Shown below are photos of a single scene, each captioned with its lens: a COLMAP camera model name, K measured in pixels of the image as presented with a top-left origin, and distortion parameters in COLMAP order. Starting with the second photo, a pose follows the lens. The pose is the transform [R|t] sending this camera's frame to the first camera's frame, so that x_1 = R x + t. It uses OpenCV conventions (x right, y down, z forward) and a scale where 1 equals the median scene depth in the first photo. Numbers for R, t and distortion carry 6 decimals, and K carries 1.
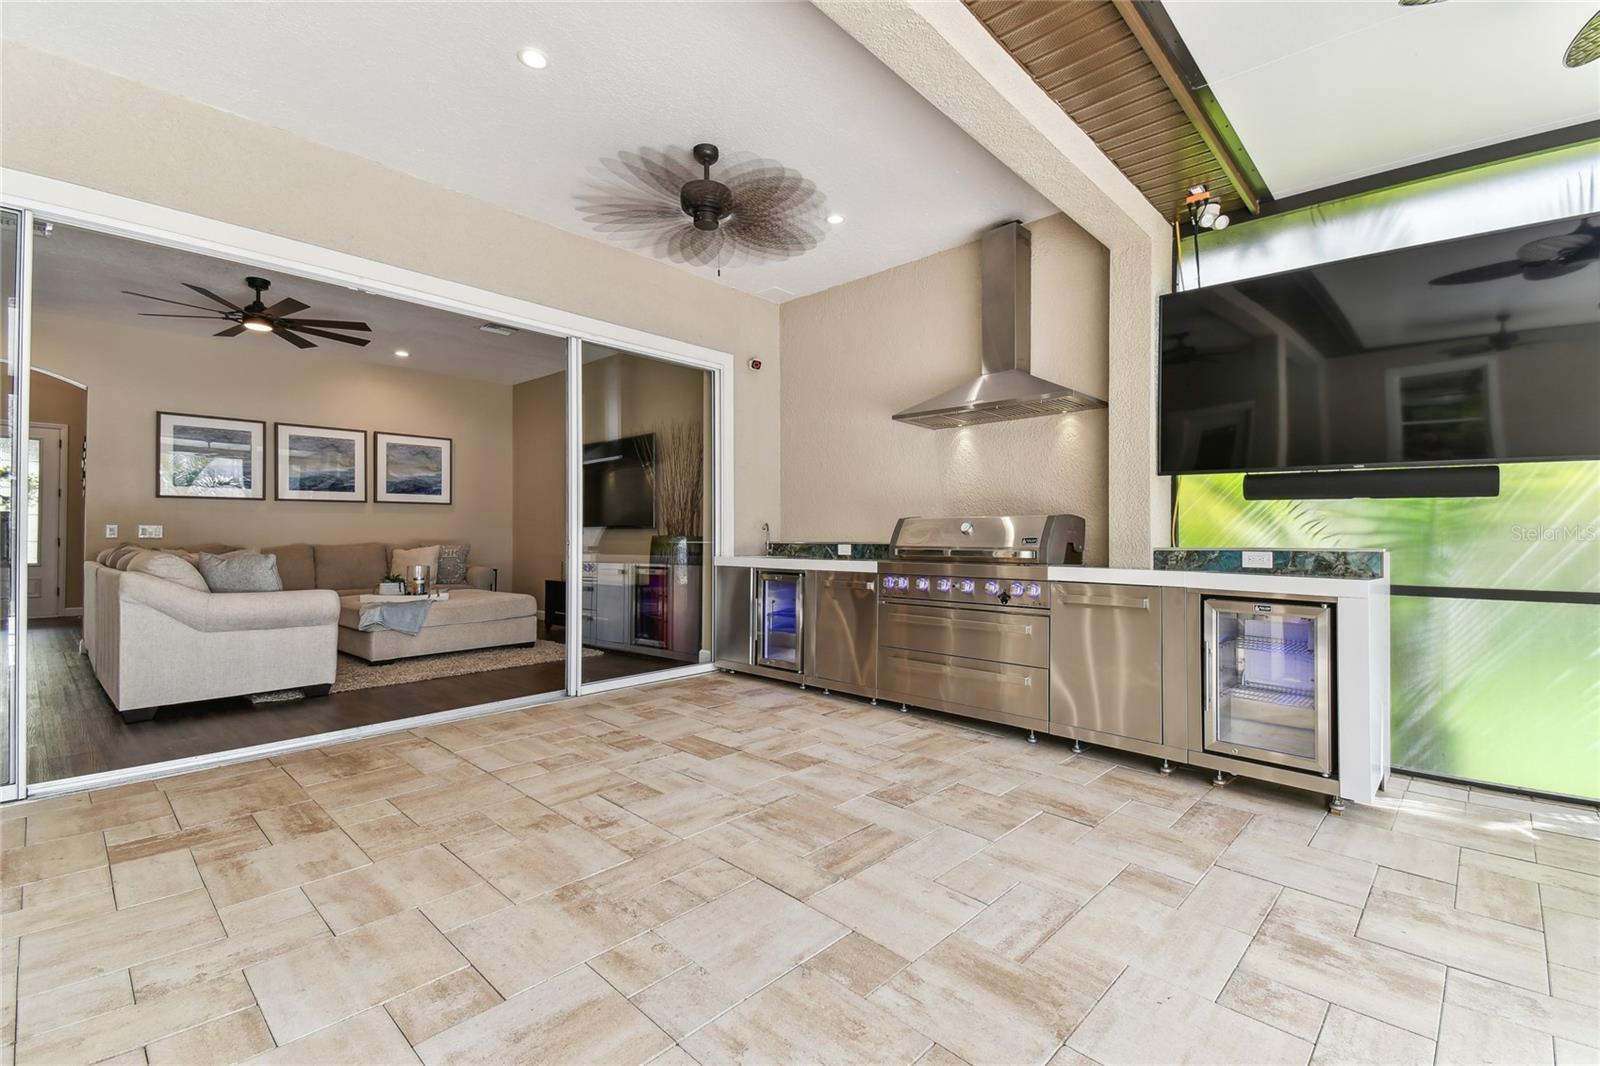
lens RADIAL K [[703.9, 0, 820.3], [0, 703.9, 526.5], [0, 0, 1]] dist [0.043671, -0.006271]
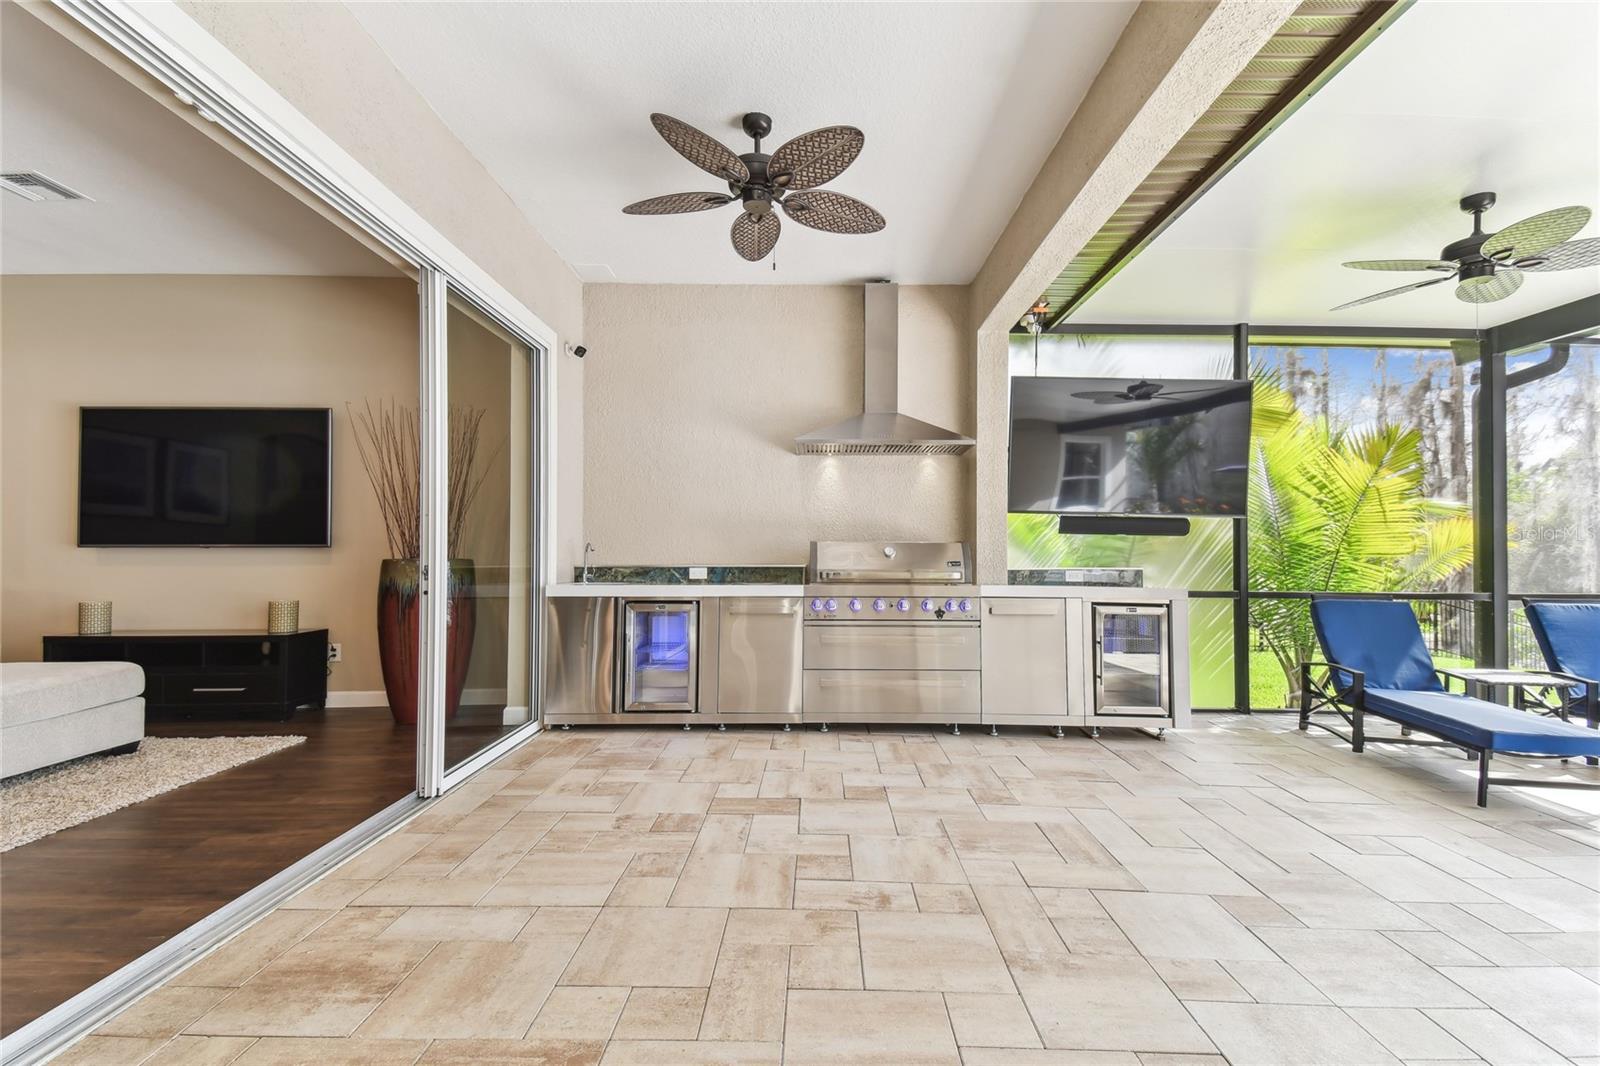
lens RADIAL K [[703.9, 0, 818.8], [0, 703.9, 546.6], [0, 0, 1]] dist [0.043671, -0.006271]
pose [[0.736207, 0.006646, 0.676724, -0.648501], [-0.009993, 0.999950, 0.001050, -0.006937], [-0.676683, -0.007535, 0.736236, 0.288191]]
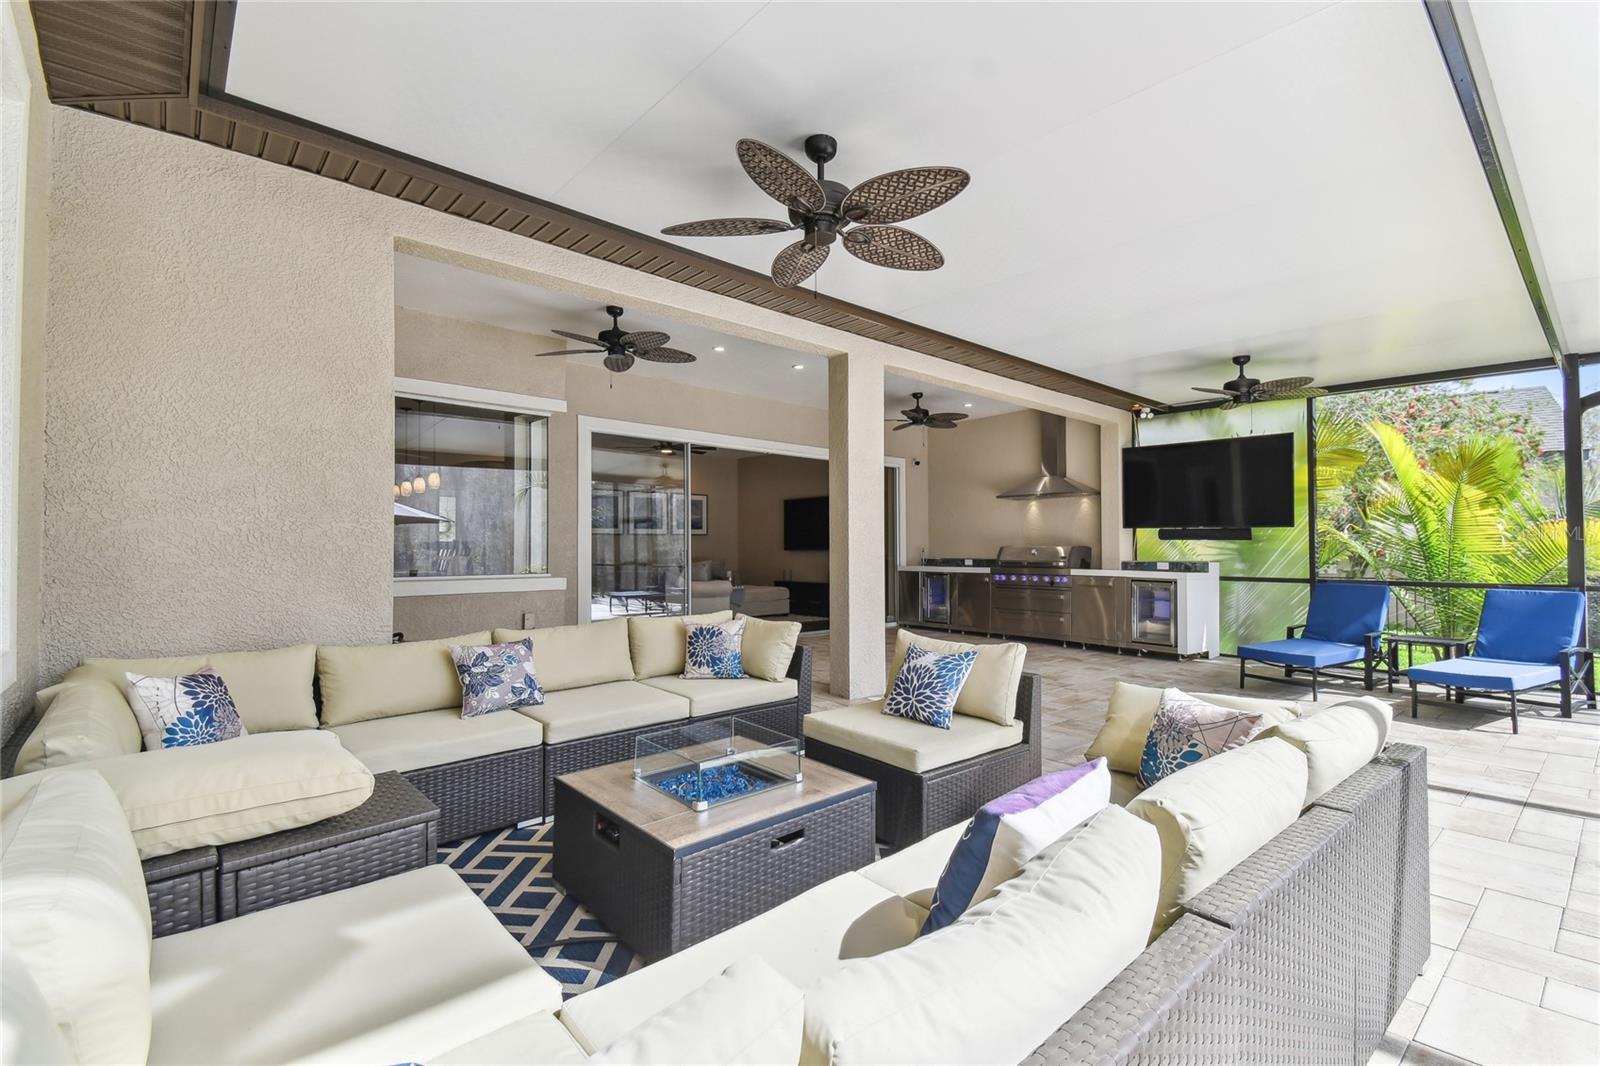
lens RADIAL K [[673.4, 0, 796.8], [0, 673.4, 546.0], [0, 0, 1]] dist [0.000148, -0.000148]
pose [[0.990822, -0.005156, -0.135074, -0.245792], [0.006136, 0.999958, 0.006845, -0.035431], [0.135033, -0.007611, 0.990812, -1.191931]]
